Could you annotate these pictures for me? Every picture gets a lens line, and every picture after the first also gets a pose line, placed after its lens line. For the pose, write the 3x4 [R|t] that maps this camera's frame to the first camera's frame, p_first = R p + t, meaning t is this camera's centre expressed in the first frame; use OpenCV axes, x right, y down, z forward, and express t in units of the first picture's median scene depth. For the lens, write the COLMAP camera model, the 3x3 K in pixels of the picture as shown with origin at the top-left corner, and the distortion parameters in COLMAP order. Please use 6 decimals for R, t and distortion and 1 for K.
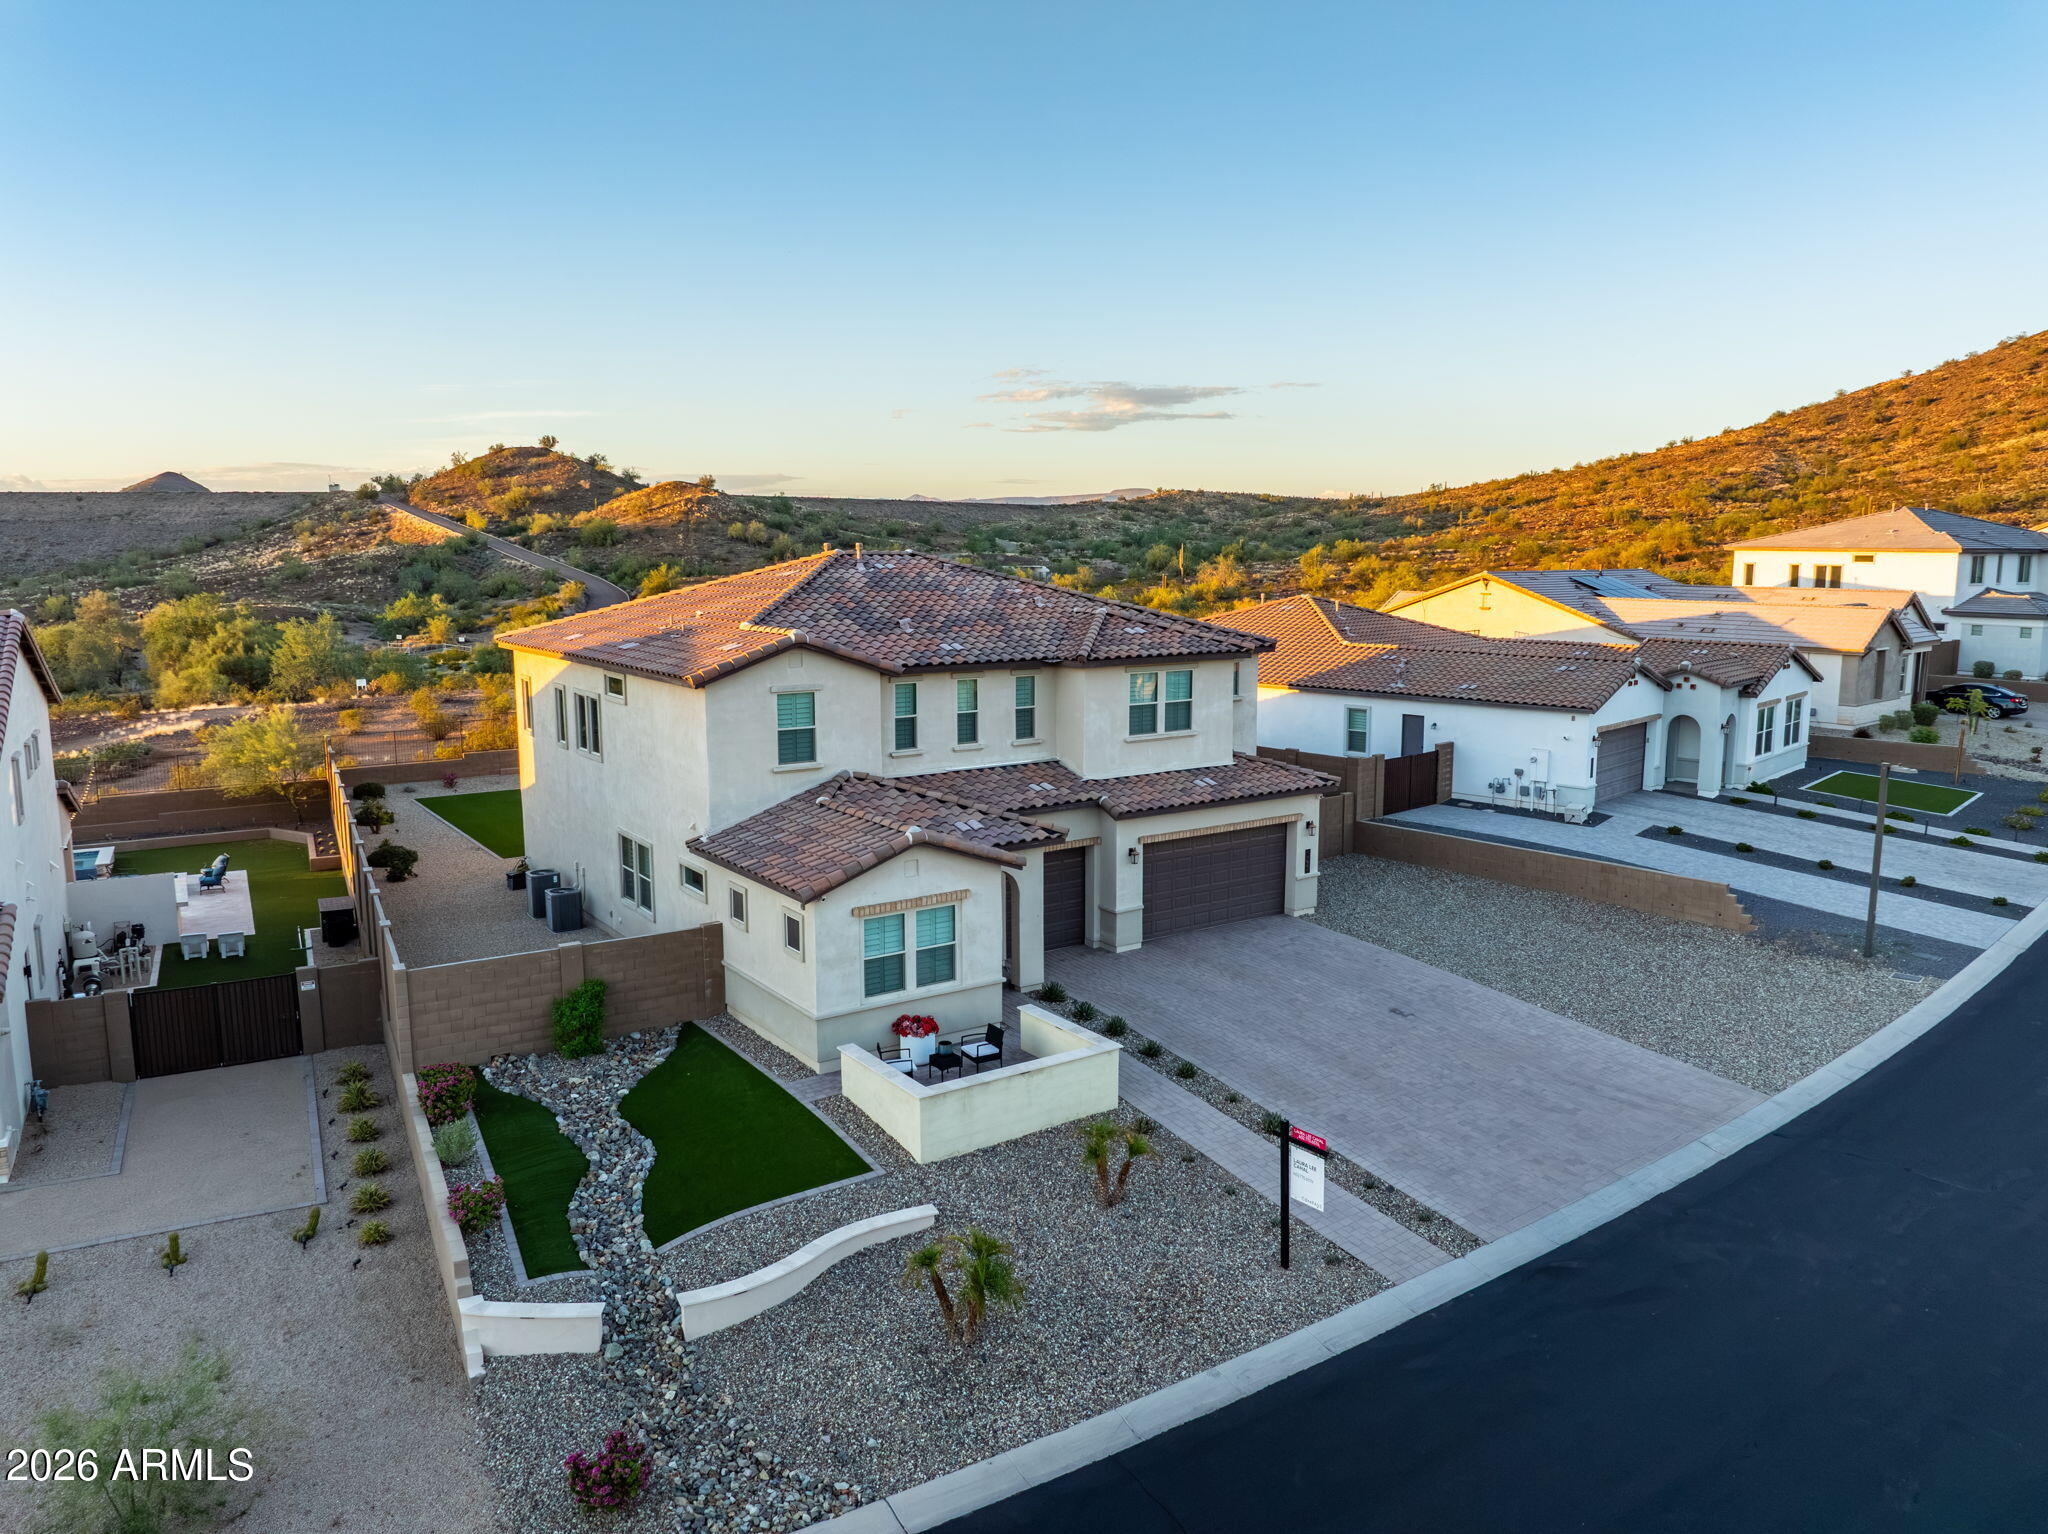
lens RADIAL K [[1437.8, 0, 1030.8], [0, 1437.8, 752.9], [0, 0, 1]] dist [-0.033332, -0.002774]
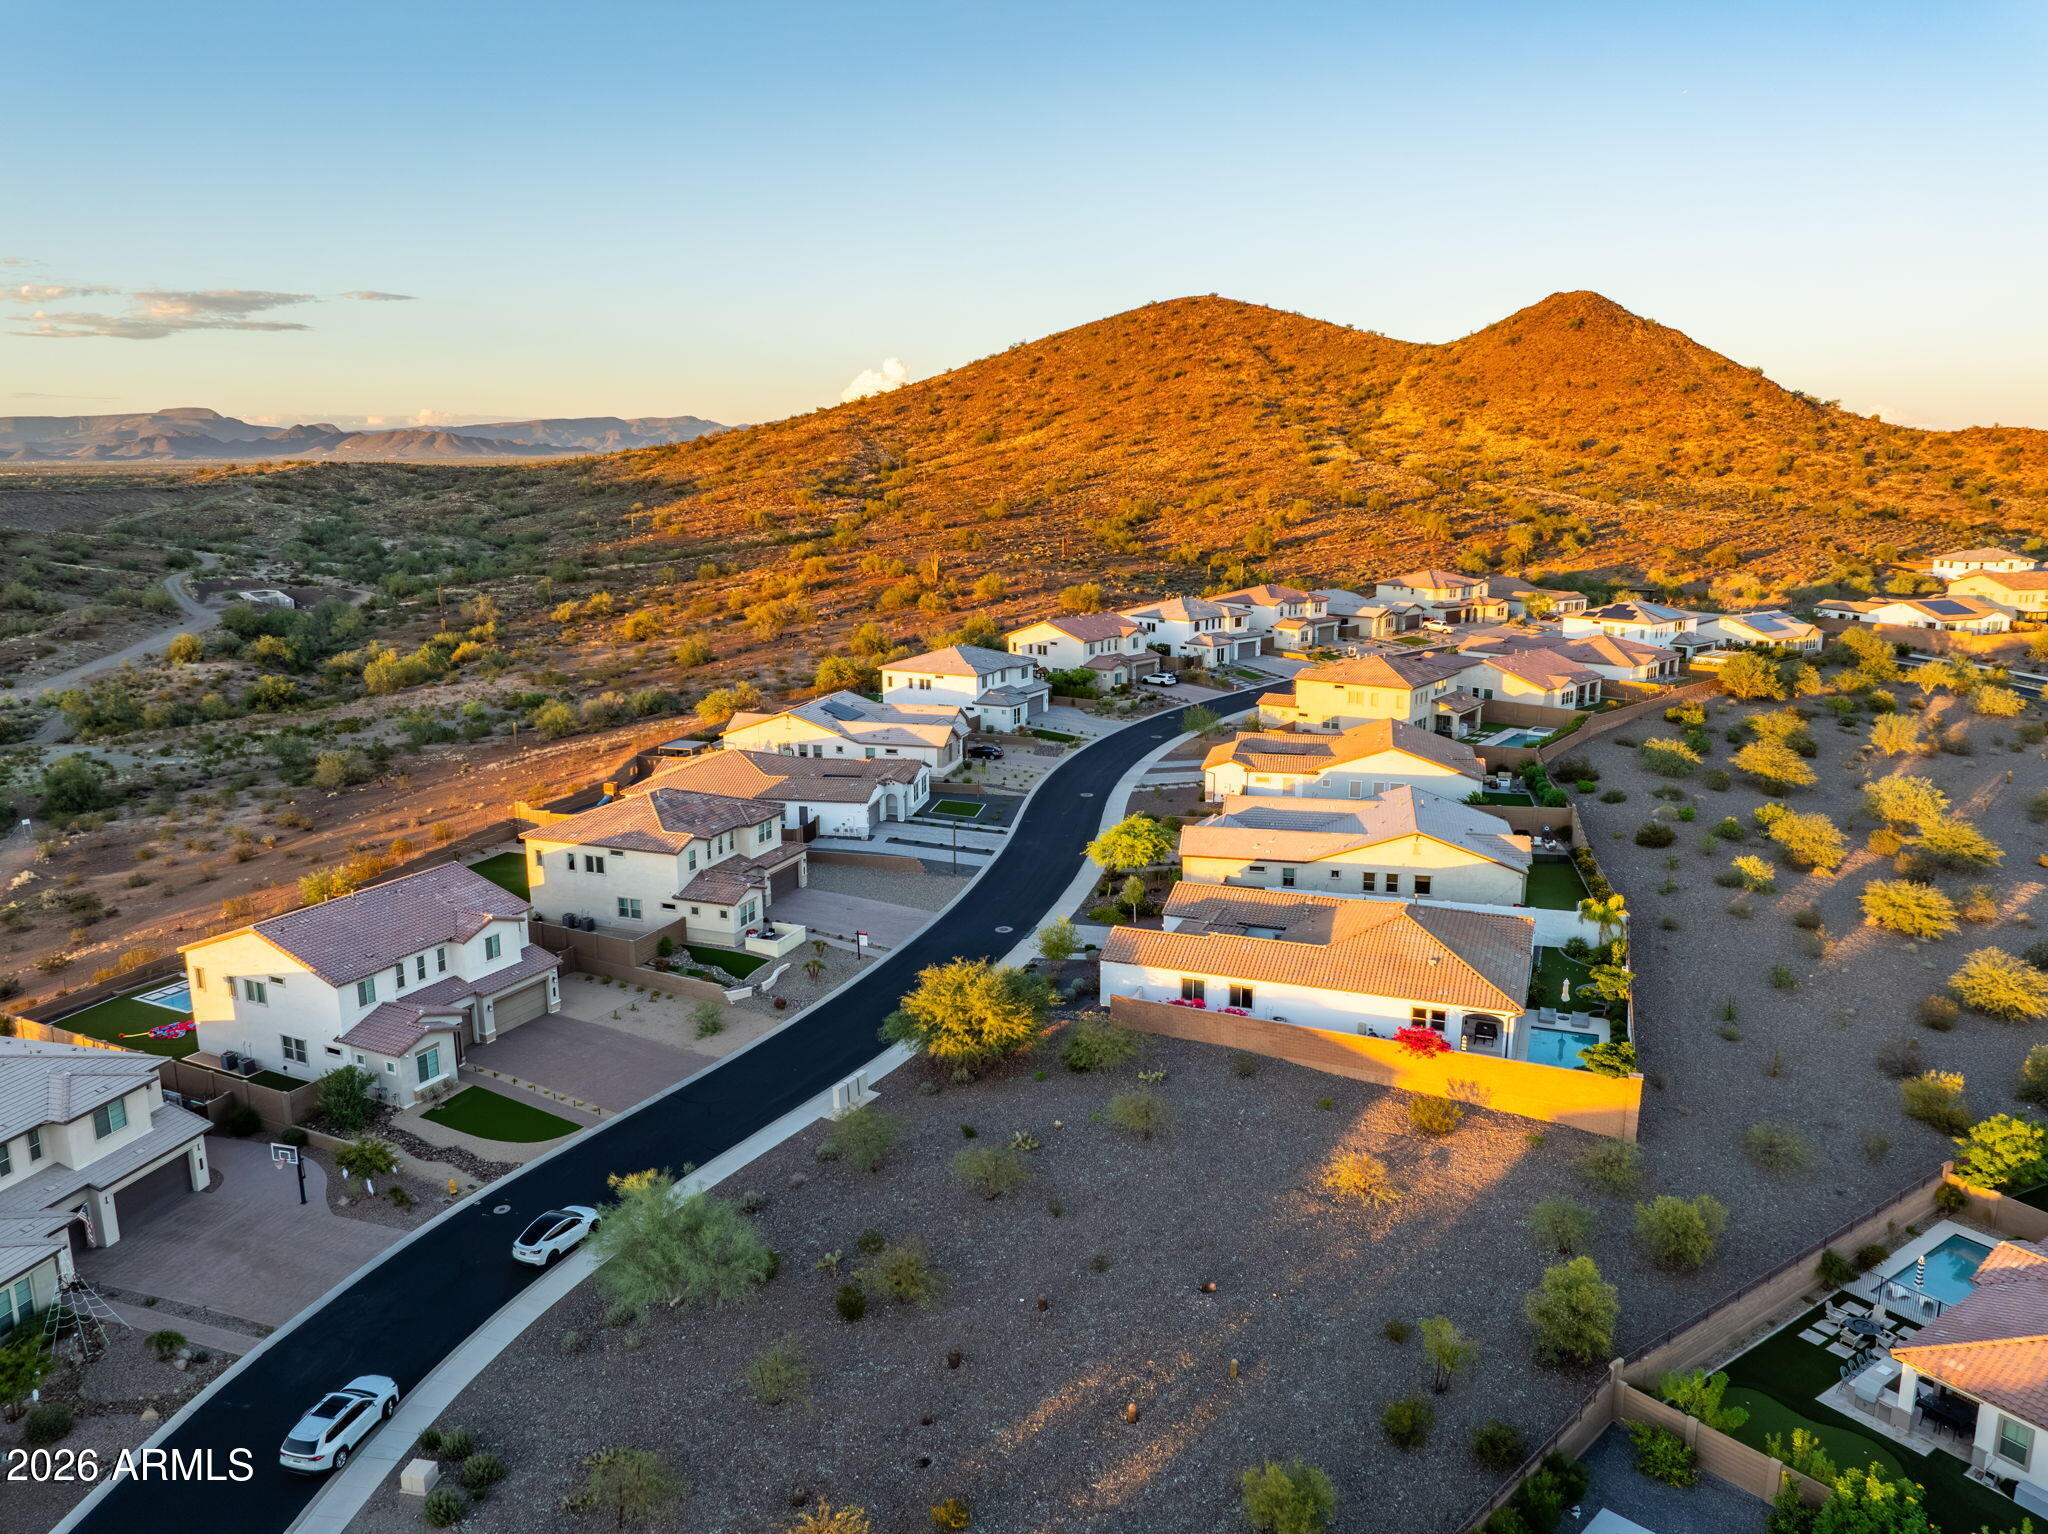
lens RADIAL K [[1437.8, 0, 1030.8], [0, 1437.8, 752.9], [0, 0, 1]] dist [-0.033332, -0.002774]
pose [[0.827275, -0.113646, 0.550182, -1.160211], [0.084046, 0.993340, 0.078810, -0.409142], [-0.555475, -0.018957, 0.831317, -2.024216]]
